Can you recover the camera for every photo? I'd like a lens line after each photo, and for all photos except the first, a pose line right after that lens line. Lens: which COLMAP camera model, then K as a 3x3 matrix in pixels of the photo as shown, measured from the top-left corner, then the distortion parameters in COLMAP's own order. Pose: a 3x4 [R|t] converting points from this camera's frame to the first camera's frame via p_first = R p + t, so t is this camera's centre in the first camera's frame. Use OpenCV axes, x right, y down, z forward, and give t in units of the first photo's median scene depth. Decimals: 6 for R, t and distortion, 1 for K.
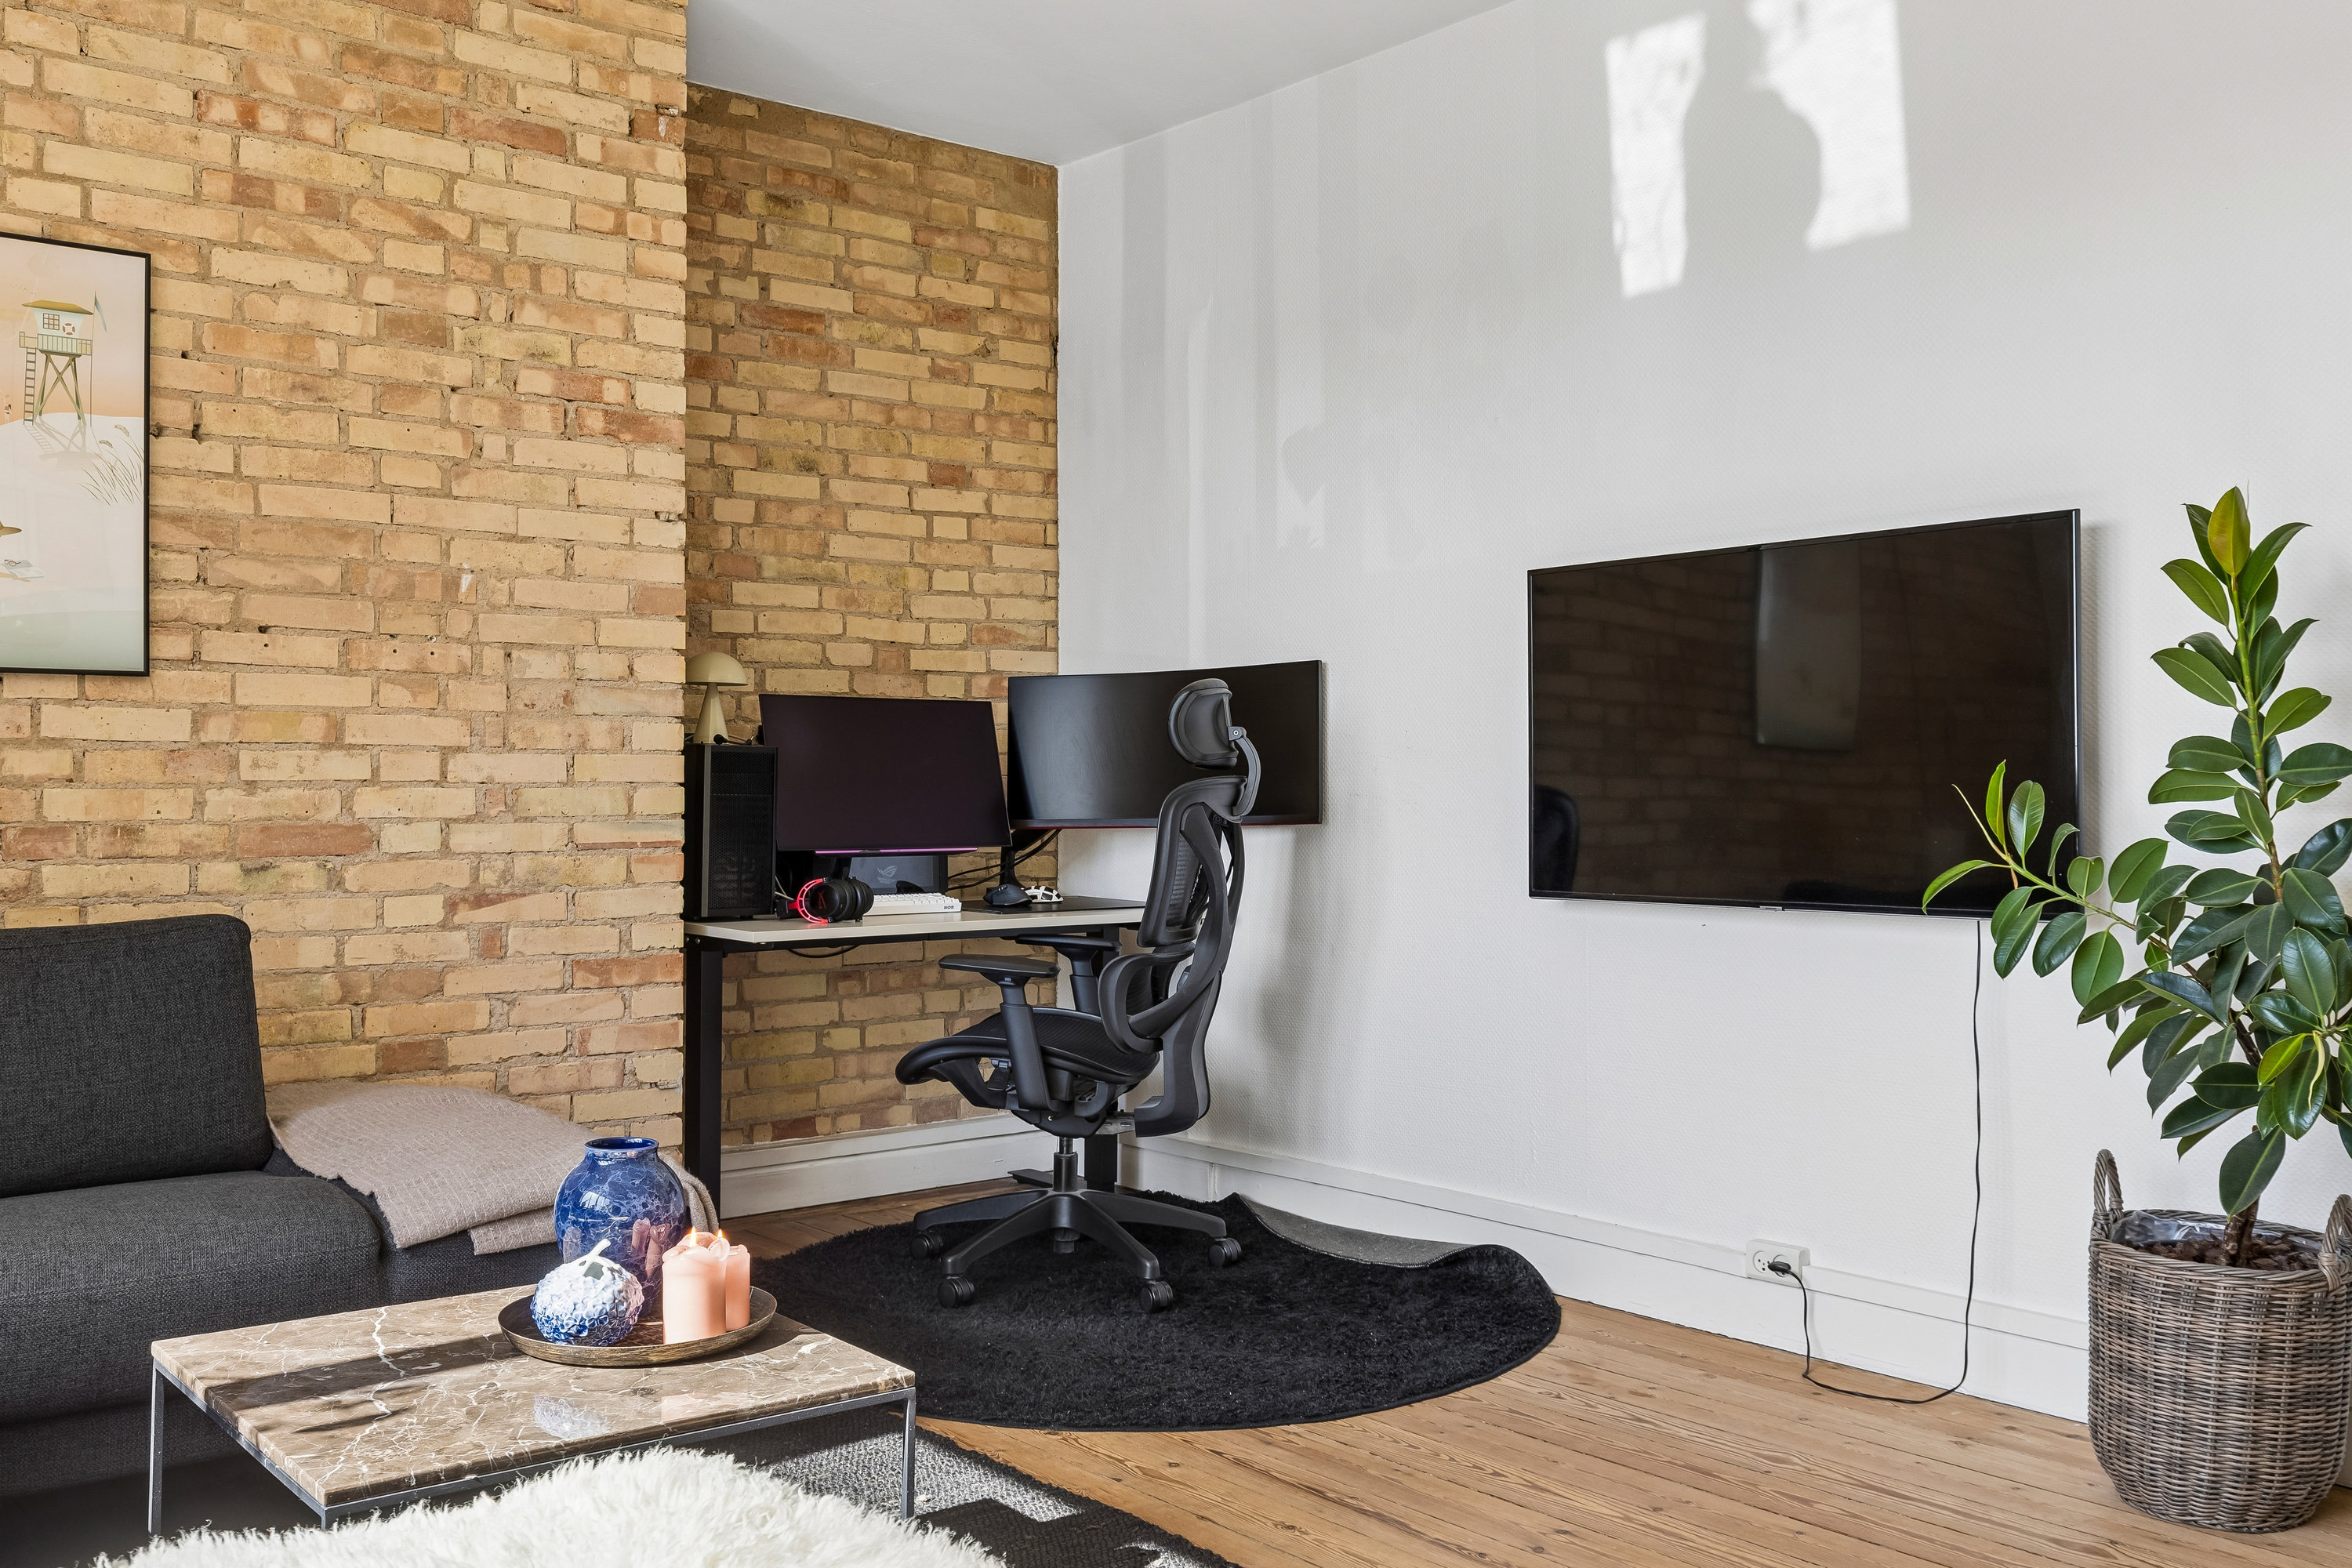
lens RADIAL K [[2149.7, 0, 1172.3], [0, 2149.7, 787.2], [0, 0, 1]] dist [0.004887, 0.000000]
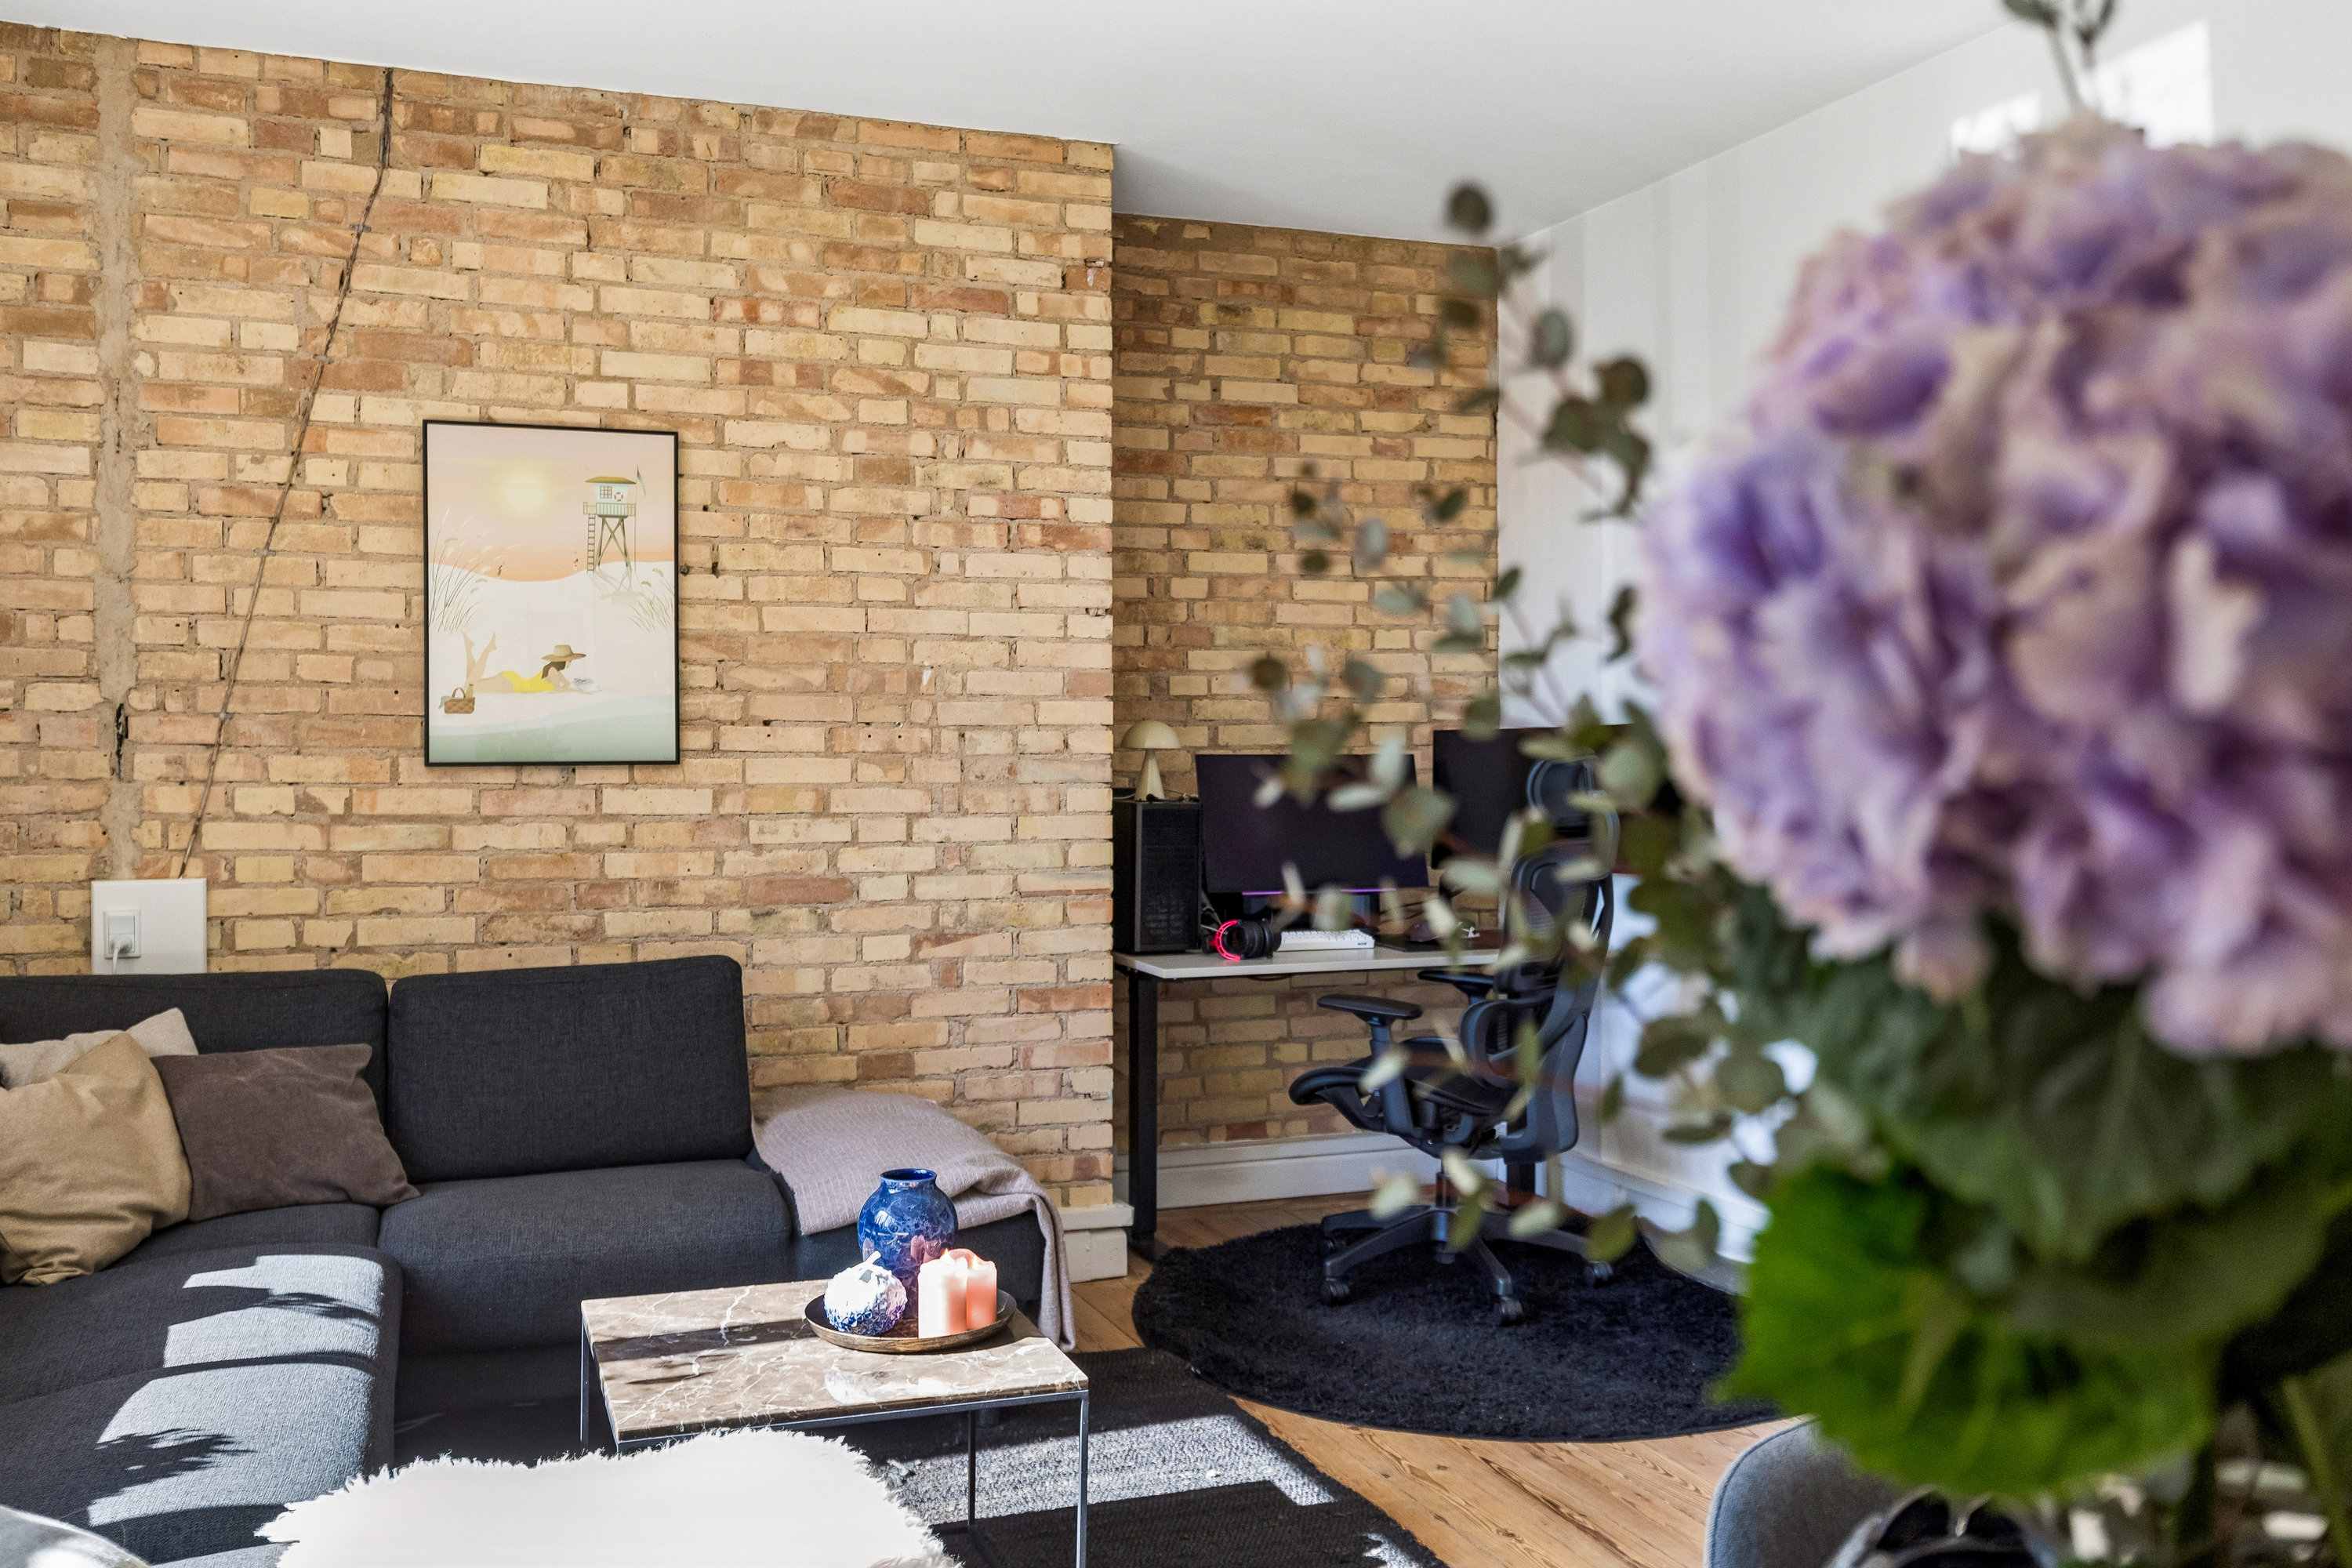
lens RADIAL K [[2149.7, 0, 1186.2], [0, 2149.7, 778.3], [0, 0, 1]] dist [0.004887, 0.000000]
pose [[0.943923, 0.002578, -0.330156, 0.209568], [0.004151, 0.999798, 0.019675, -0.061515], [0.330140, -0.019942, 0.943721, -0.094574]]
